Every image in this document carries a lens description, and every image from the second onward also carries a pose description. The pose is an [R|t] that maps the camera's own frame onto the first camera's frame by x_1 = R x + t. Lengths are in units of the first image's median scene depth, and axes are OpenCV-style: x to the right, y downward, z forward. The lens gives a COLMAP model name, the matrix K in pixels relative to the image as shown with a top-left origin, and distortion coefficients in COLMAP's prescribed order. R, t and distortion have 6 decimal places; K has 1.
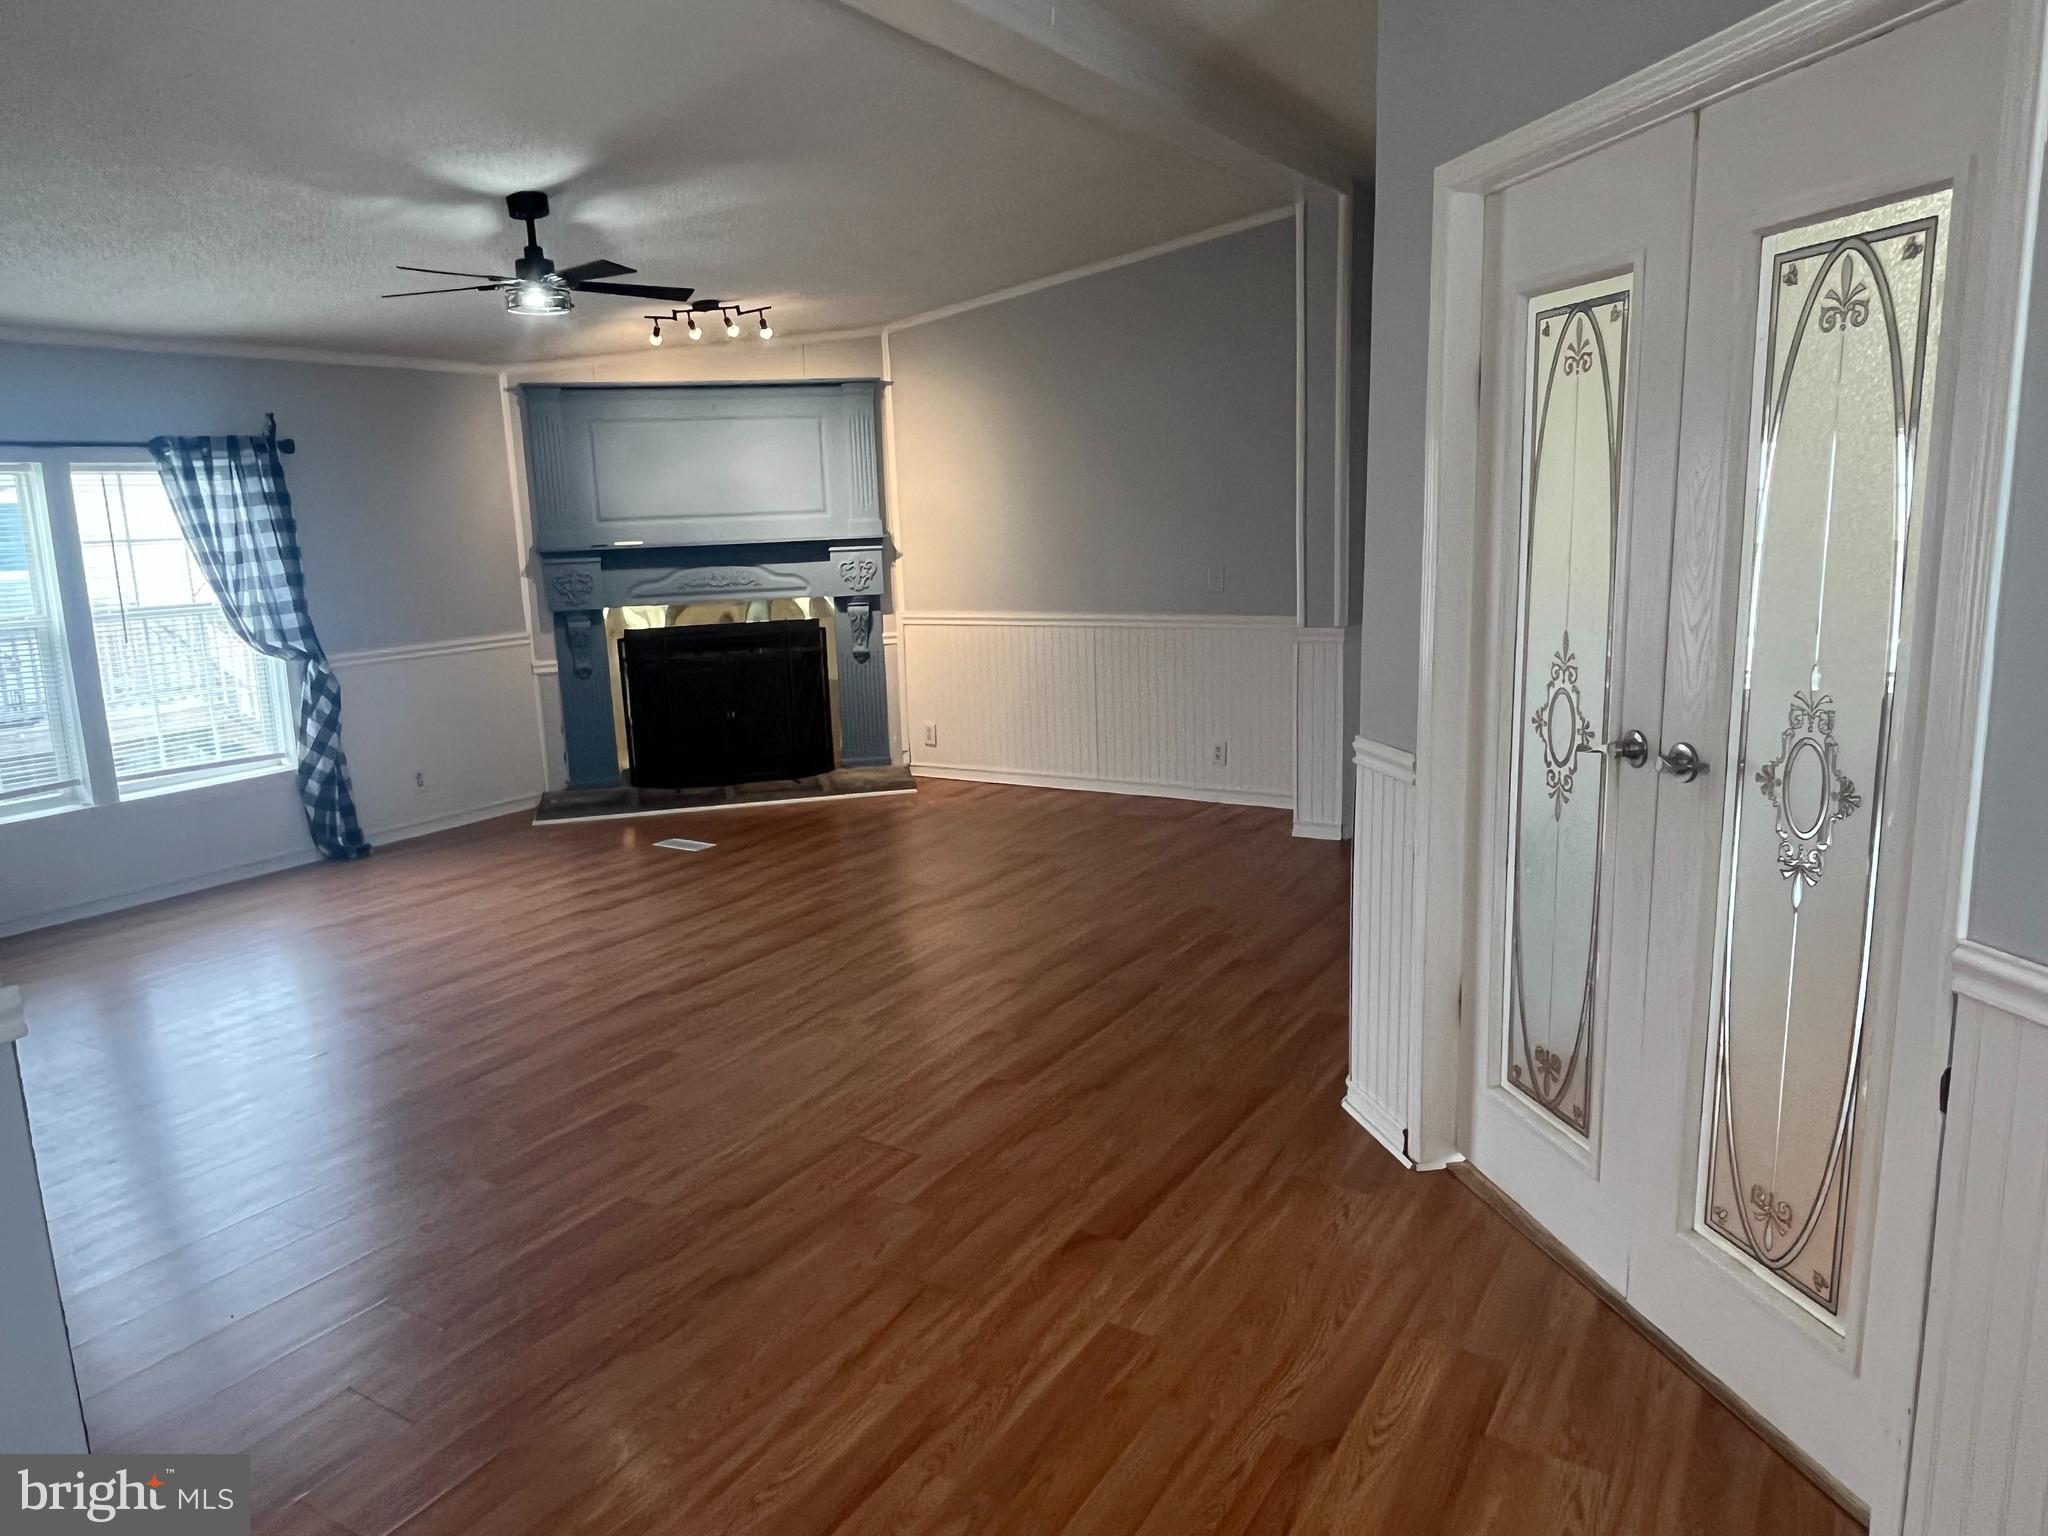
lens RADIAL K [[1359.9, 0, 1026.6], [0, 1359.9, 765.7], [0, 0, 1]] dist [0.000533, -0.000838]
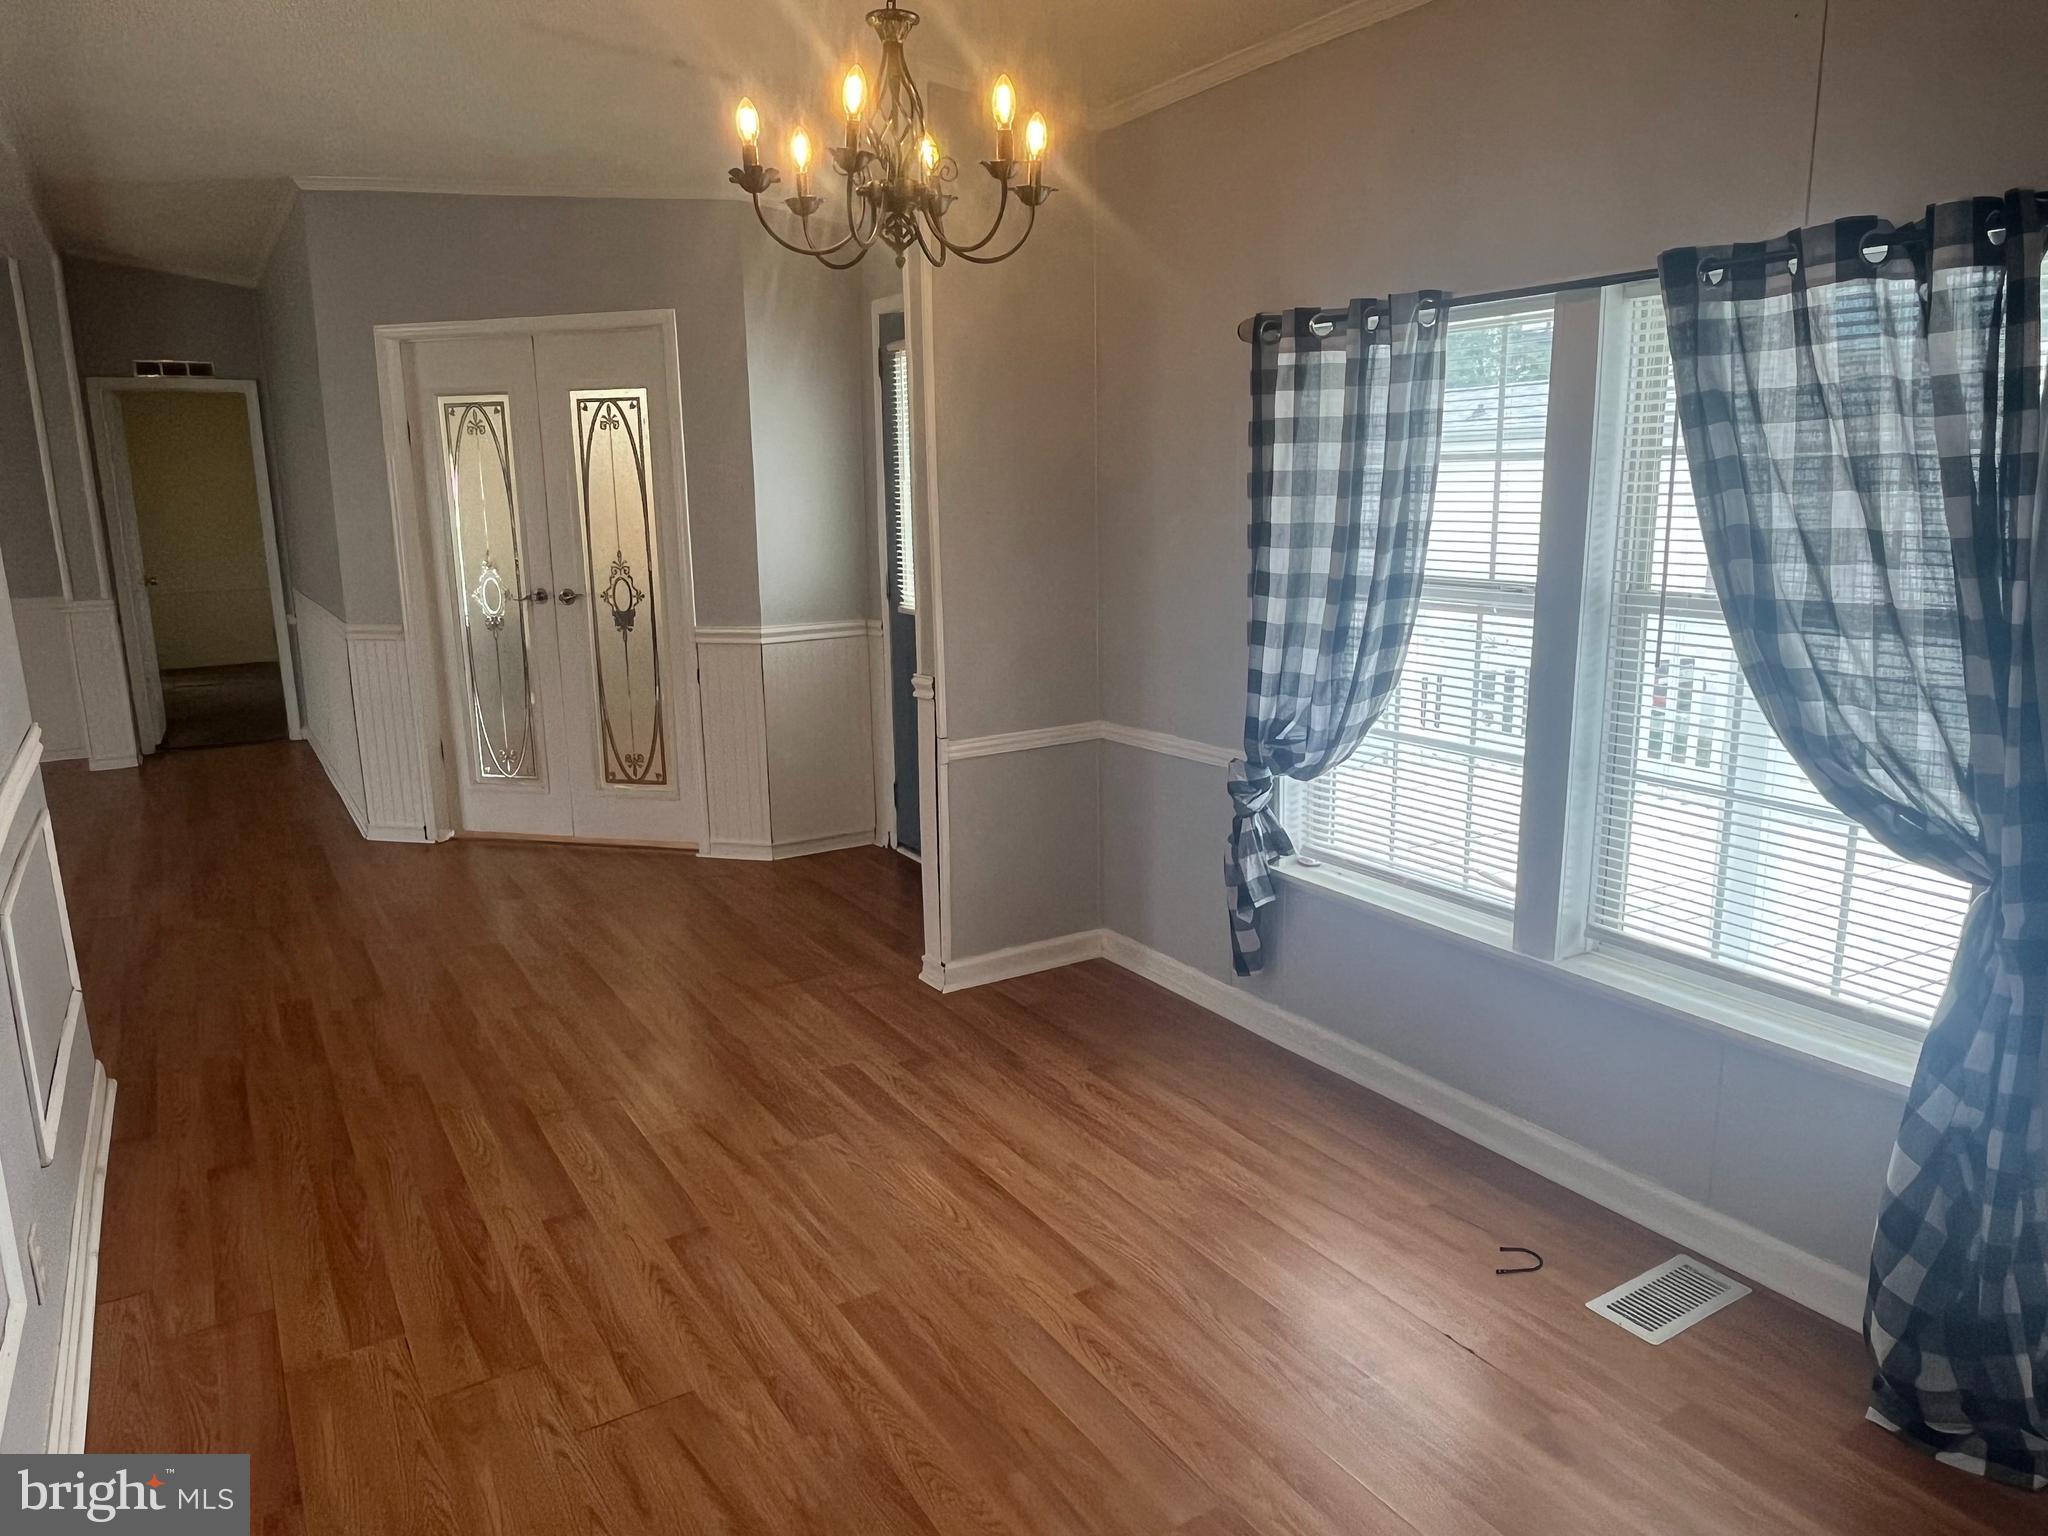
lens RADIAL K [[1359.9, 0, 1005.8], [0, 1359.9, 763.8], [0, 0, 1]] dist [0.000533, -0.000838]
pose [[0.449630, -0.156224, 0.879447, -0.850179], [0.172645, 0.981219, 0.086035, 0.136147], [-0.876371, 0.113148, 0.468157, -0.506158]]
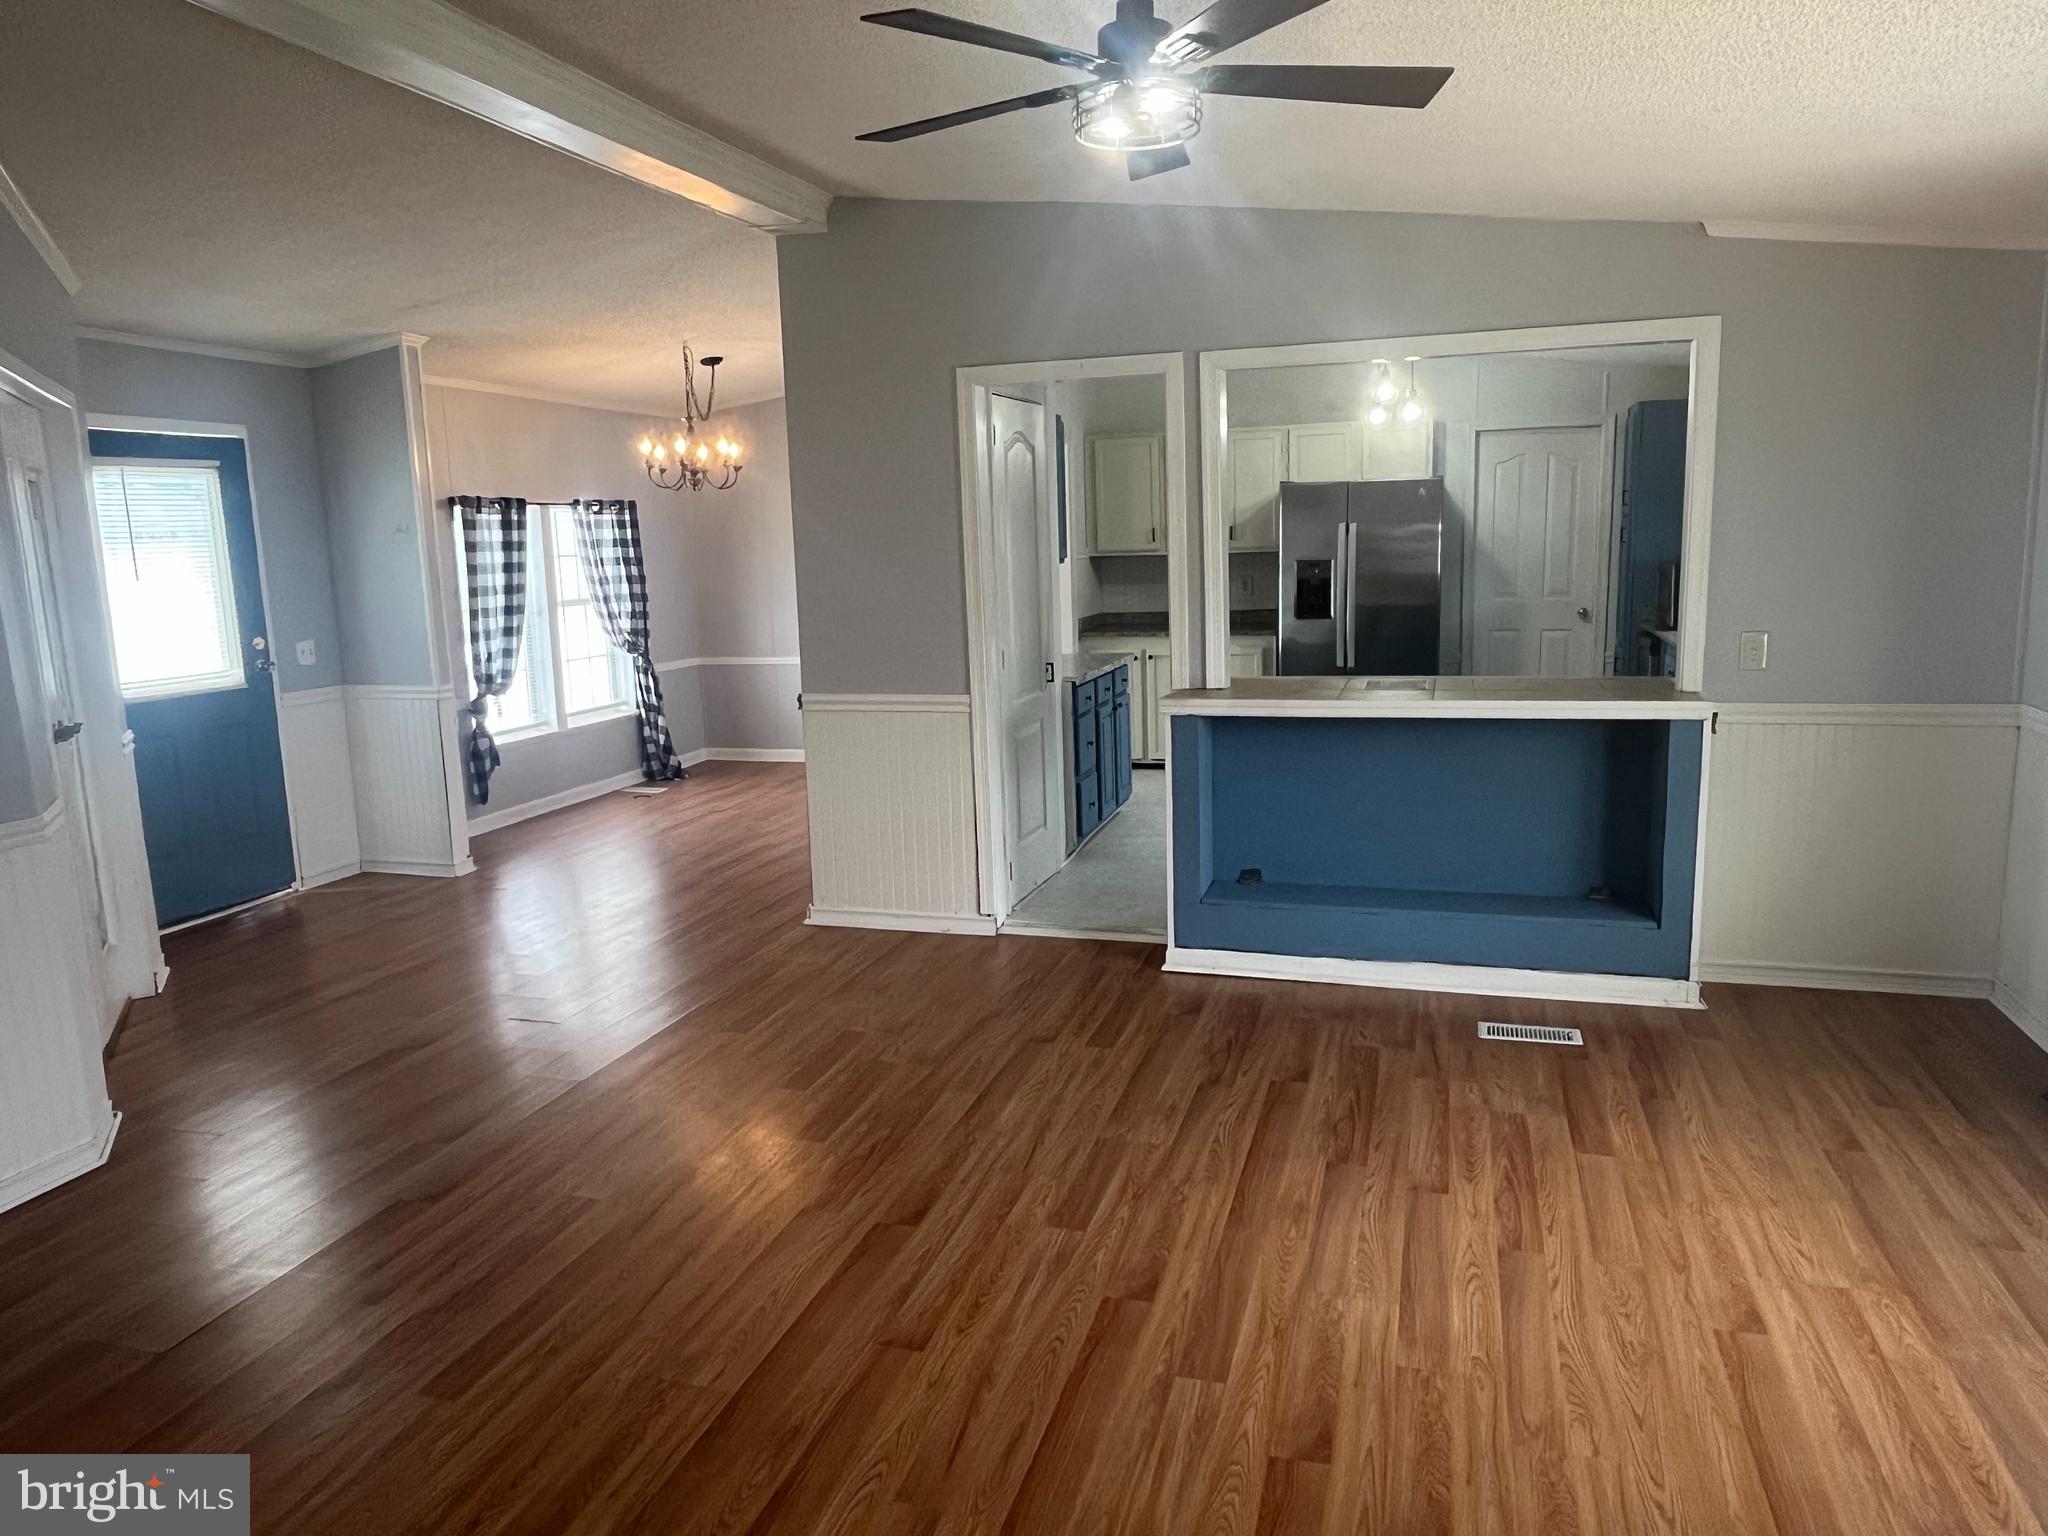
lens RADIAL K [[1359.9, 0, 1023.1], [0, 1359.9, 769.3], [0, 0, 1]] dist [0.000533, -0.000838]
pose [[-0.963994, 0.108124, -0.242951, -0.219366], [0.015201, 0.934520, 0.355586, -0.363103], [0.265490, 0.339089, -0.902515, 1.865768]]
